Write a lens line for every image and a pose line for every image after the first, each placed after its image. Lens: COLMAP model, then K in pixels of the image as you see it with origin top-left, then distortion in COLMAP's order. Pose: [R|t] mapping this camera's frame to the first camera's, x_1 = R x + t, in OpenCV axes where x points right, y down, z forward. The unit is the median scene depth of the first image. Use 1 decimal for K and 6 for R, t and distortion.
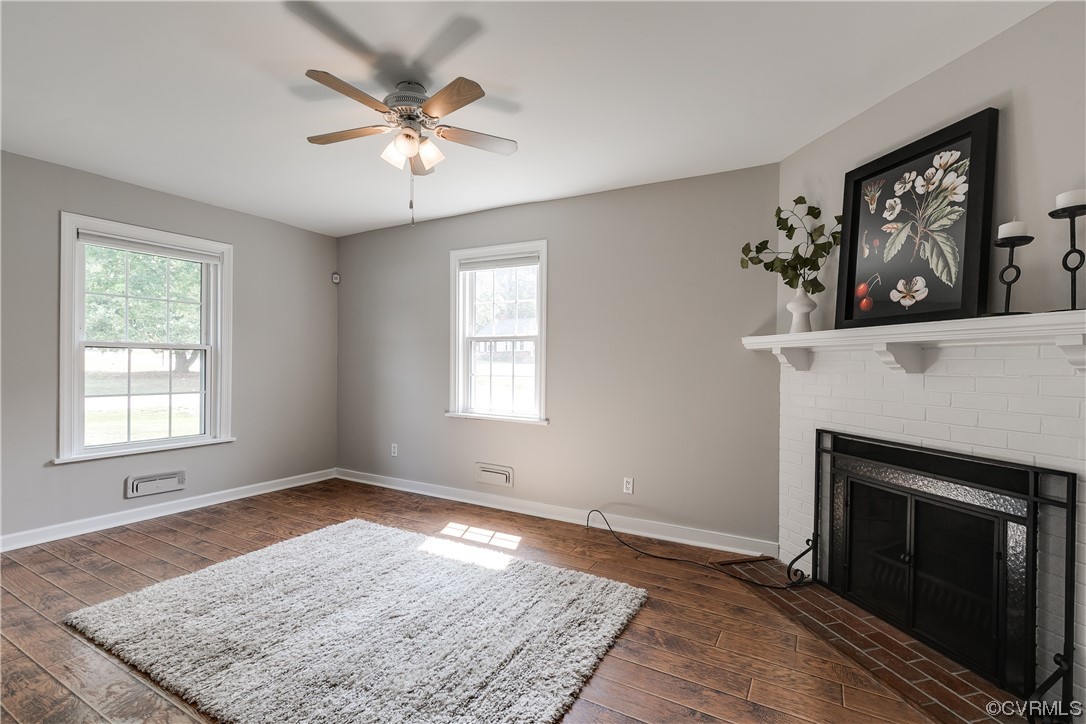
lens RADIAL K [[496.3, 0, 546.3], [0, 496.3, 367.0], [0, 0, 1]] dist [0.003433, -0.000796]
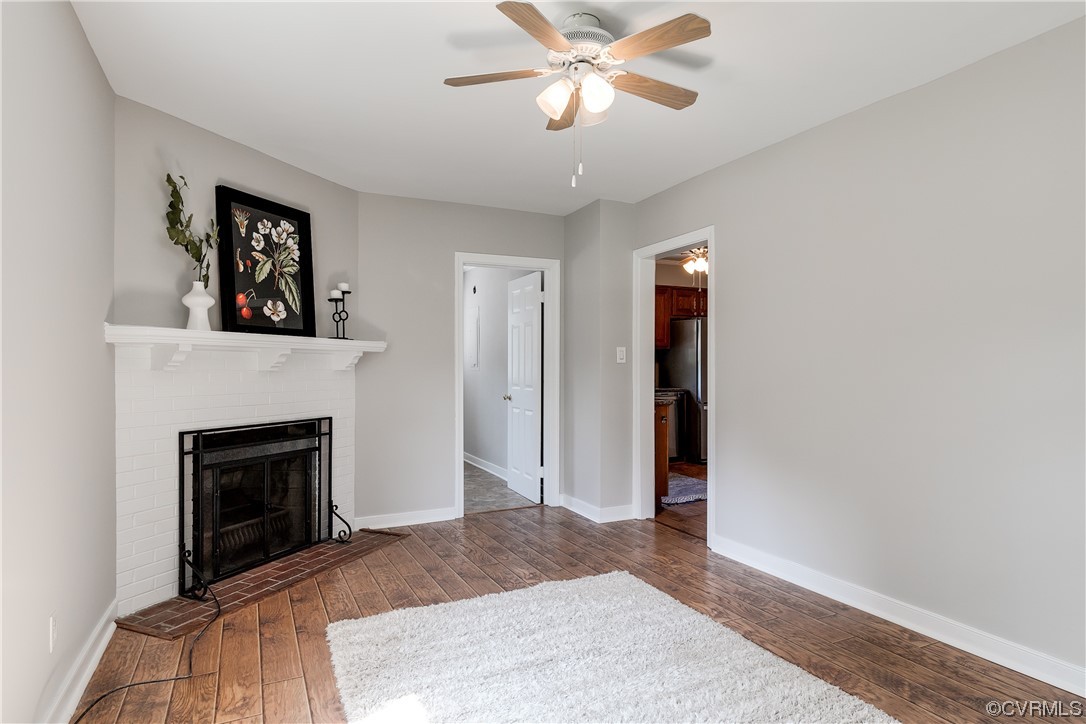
lens RADIAL K [[601.1, 0, 544.3], [0, 601.1, 367.0], [0, 0, 1]] dist [0.003048, -0.000547]
pose [[-0.820750, -0.012997, 0.571140, -0.799851], [-0.009670, 0.999914, 0.008859, -0.017308], [-0.571206, 0.001748, -0.820805, 1.866887]]
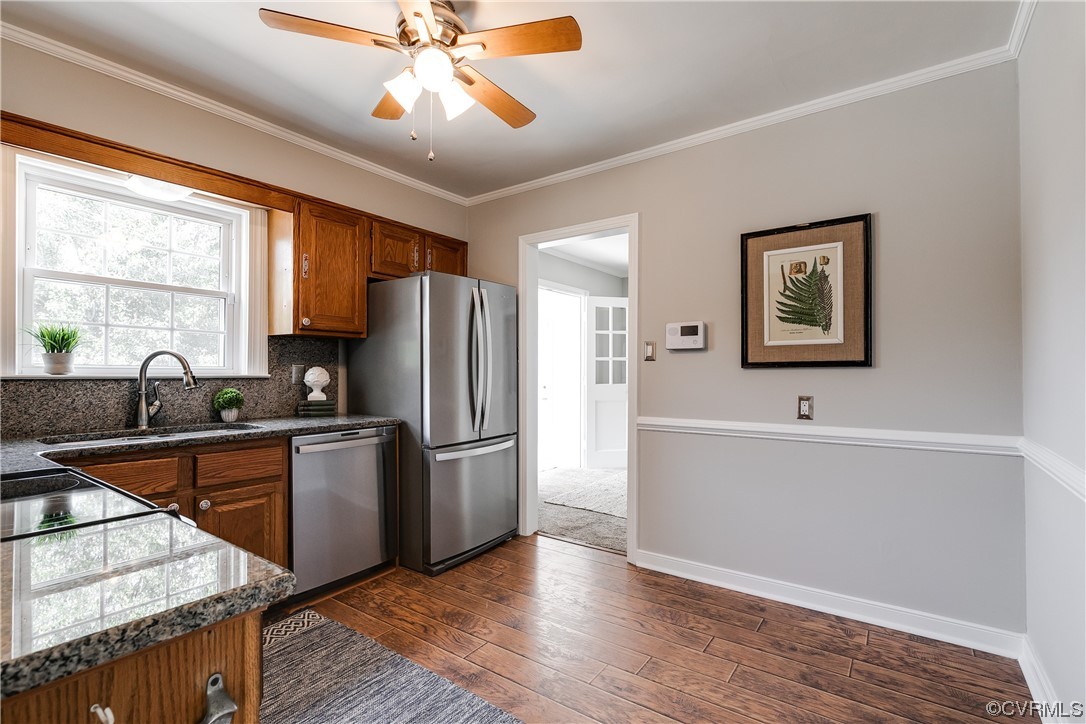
lens RADIAL K [[496.3, 0, 546.3], [0, 496.3, 367.0], [0, 0, 1]] dist [0.003433, -0.000796]
pose [[-0.997696, -0.013989, 0.066385, -0.662782], [-0.014695, 0.999841, -0.010149, -0.014973], [-0.066232, -0.011102, -0.997742, 1.535835]]
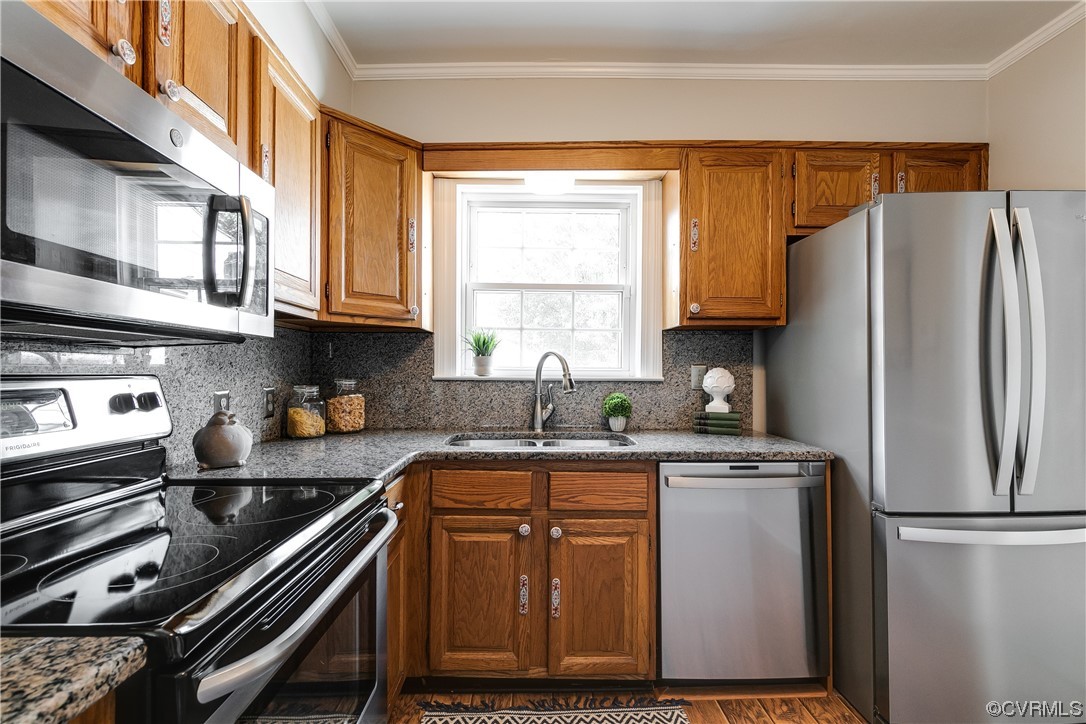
lens RADIAL K [[496.3, 0, 546.3], [0, 496.3, 367.0], [0, 0, 1]] dist [0.003433, -0.000796]
pose [[-0.549230, -0.008361, 0.835629, -0.652786], [-0.012372, 0.999922, 0.001873, -0.015743], [-0.835580, -0.009310, -0.549290, 1.451949]]
